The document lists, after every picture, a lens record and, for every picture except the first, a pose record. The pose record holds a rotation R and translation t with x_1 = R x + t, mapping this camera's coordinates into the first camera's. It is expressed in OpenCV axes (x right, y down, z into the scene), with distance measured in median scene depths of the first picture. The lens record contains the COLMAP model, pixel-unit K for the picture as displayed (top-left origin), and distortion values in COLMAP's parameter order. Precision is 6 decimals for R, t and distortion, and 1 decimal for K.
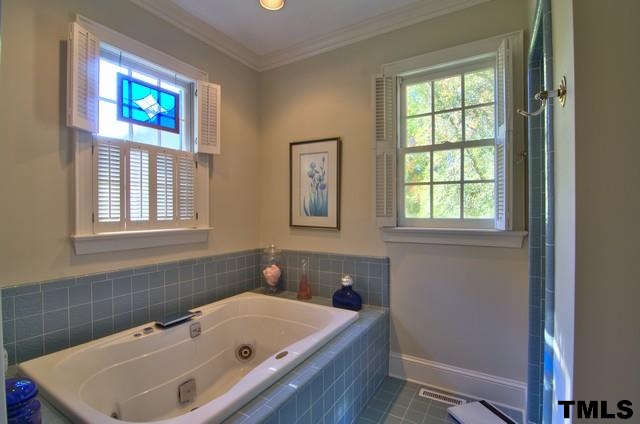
lens RADIAL K [[305.4, 0, 314.0], [0, 305.4, 212.1], [0, 0, 1]] dist [-0.002136, -0.011961]
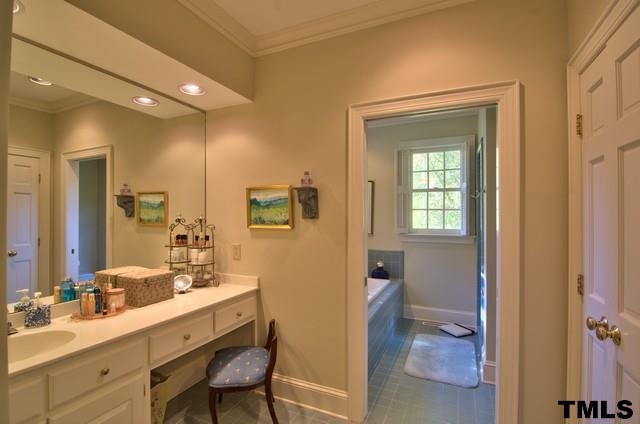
lens RADIAL K [[305.4, 0, 314.0], [0, 305.4, 212.1], [0, 0, 1]] dist [-0.002136, -0.011961]
pose [[0.994145, 0.006957, 0.107832, -0.476433], [-0.005140, 0.999840, -0.017119, -0.043064], [-0.107934, 0.016465, 0.994022, -0.725837]]
